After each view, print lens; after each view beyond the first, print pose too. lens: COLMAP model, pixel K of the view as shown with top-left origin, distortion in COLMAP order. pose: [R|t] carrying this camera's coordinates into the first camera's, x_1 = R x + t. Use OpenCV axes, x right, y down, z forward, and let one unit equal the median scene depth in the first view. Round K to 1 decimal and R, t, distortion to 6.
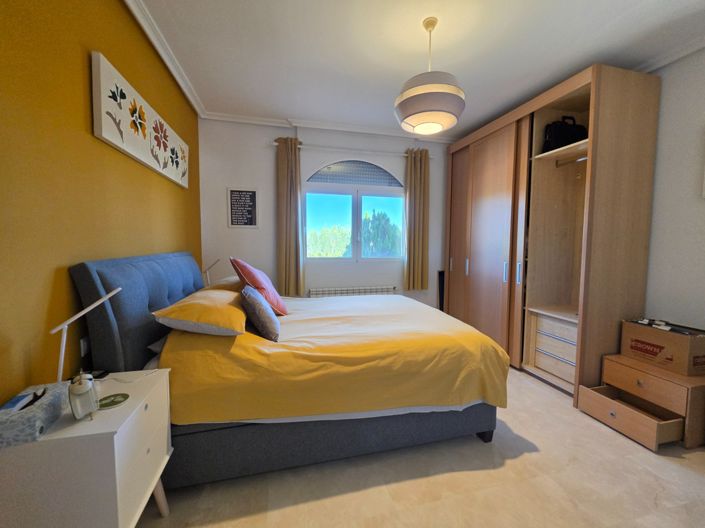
lens RADIAL K [[284.0, 0, 350.5], [0, 284.0, 261.7], [0, 0, 1]] dist [-0.002859, 0.000820]
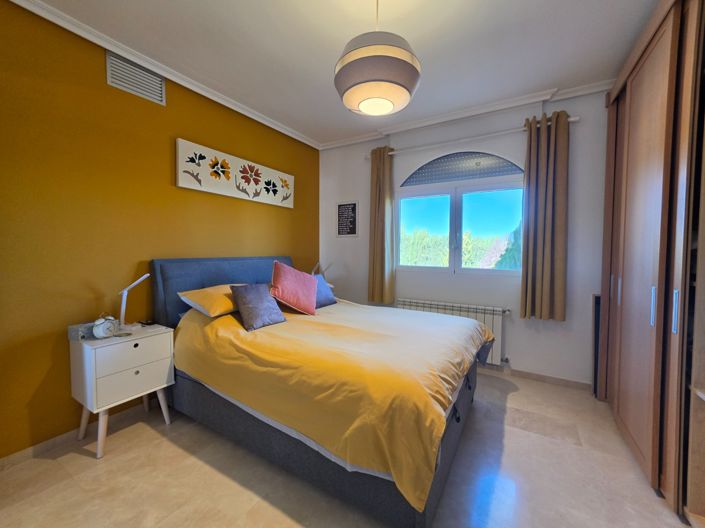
lens RADIAL K [[284.0, 0, 352.6], [0, 284.0, 261.7], [0, 0, 1]] dist [-0.002859, 0.000820]
pose [[0.714422, 0.027238, -0.699184, 0.552475], [-0.049891, 0.998682, -0.012074, -0.010720], [0.697934, 0.043509, 0.714839, 0.273219]]
